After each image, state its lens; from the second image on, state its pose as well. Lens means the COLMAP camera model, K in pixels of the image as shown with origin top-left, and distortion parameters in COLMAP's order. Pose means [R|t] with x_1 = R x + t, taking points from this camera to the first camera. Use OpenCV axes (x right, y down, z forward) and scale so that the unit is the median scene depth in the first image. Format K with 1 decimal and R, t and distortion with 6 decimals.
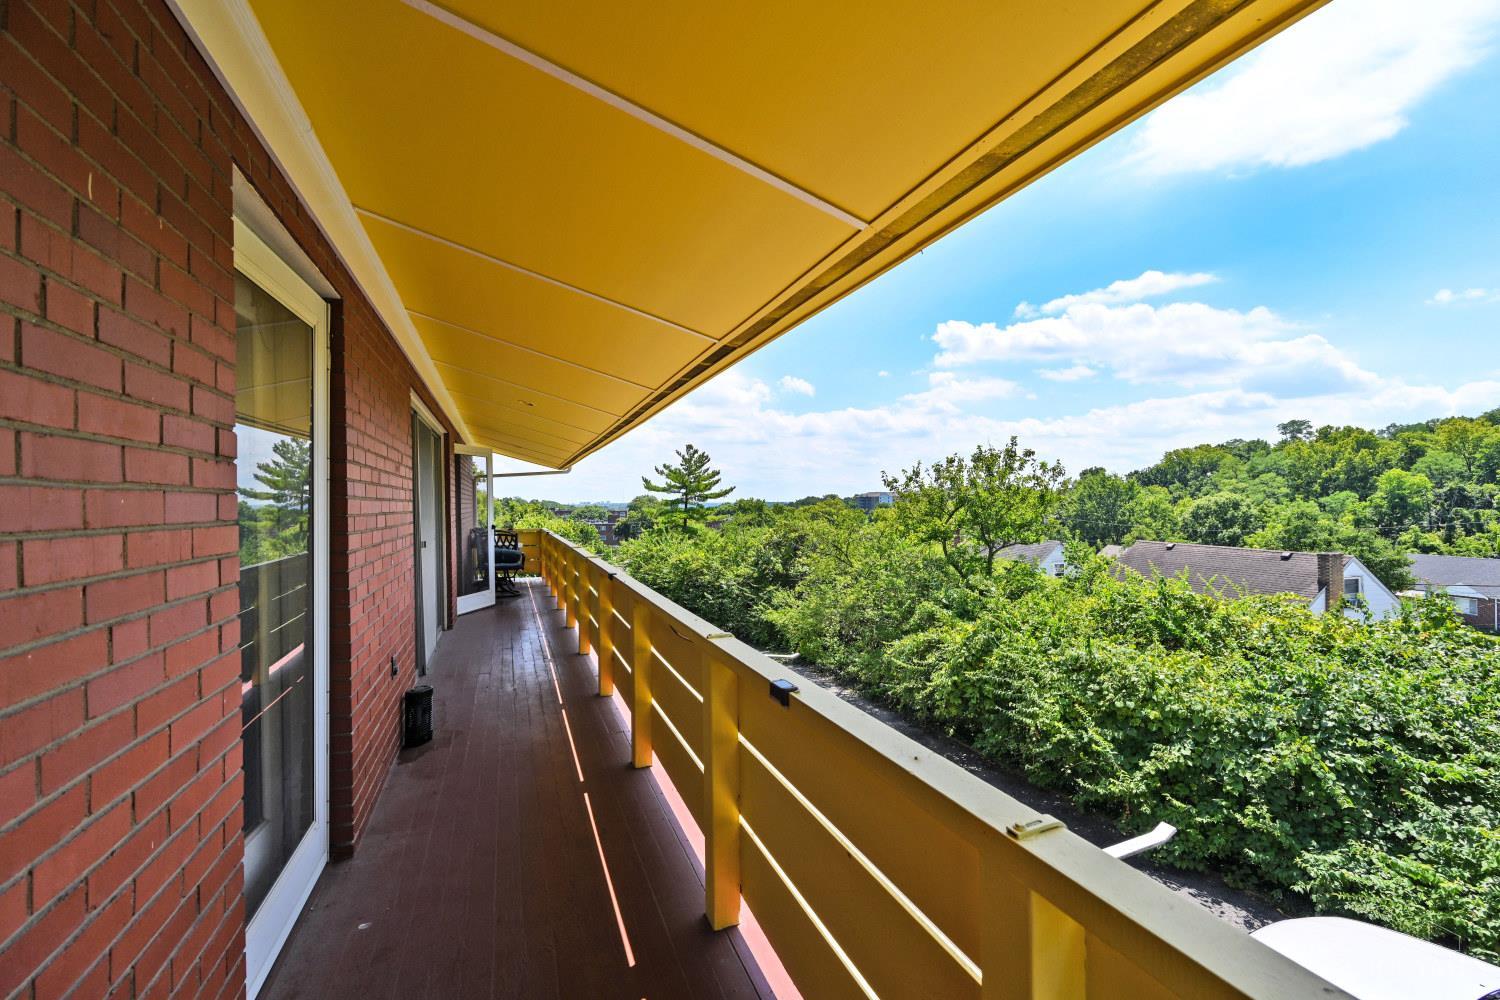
lens RADIAL K [[592.2, 0, 751.5], [0, 592.2, 501.3], [0, 0, 1]] dist [-0.000634, 0.000274]
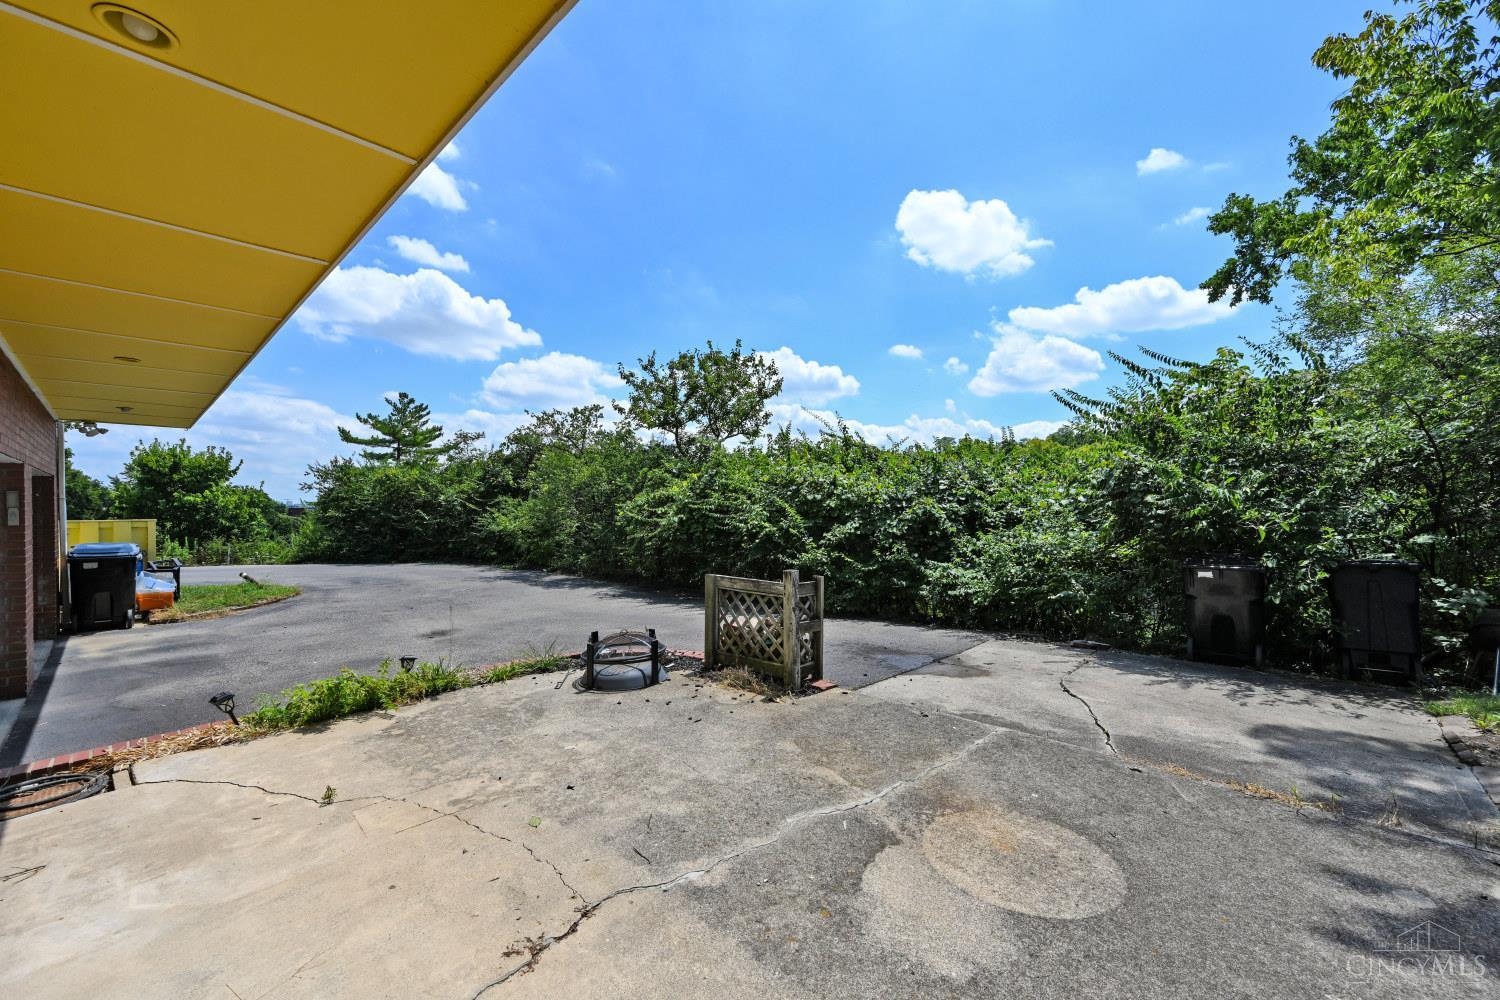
lens RADIAL K [[592.2, 0, 752.7], [0, 592.2, 501.0], [0, 0, 1]] dist [-0.000634, 0.000274]
pose [[0.910156, 0.011136, 0.414117, 0.012814], [-0.010370, 0.999938, -0.004098, 0.205830], [-0.414137, -0.000565, 0.910214, -0.021518]]
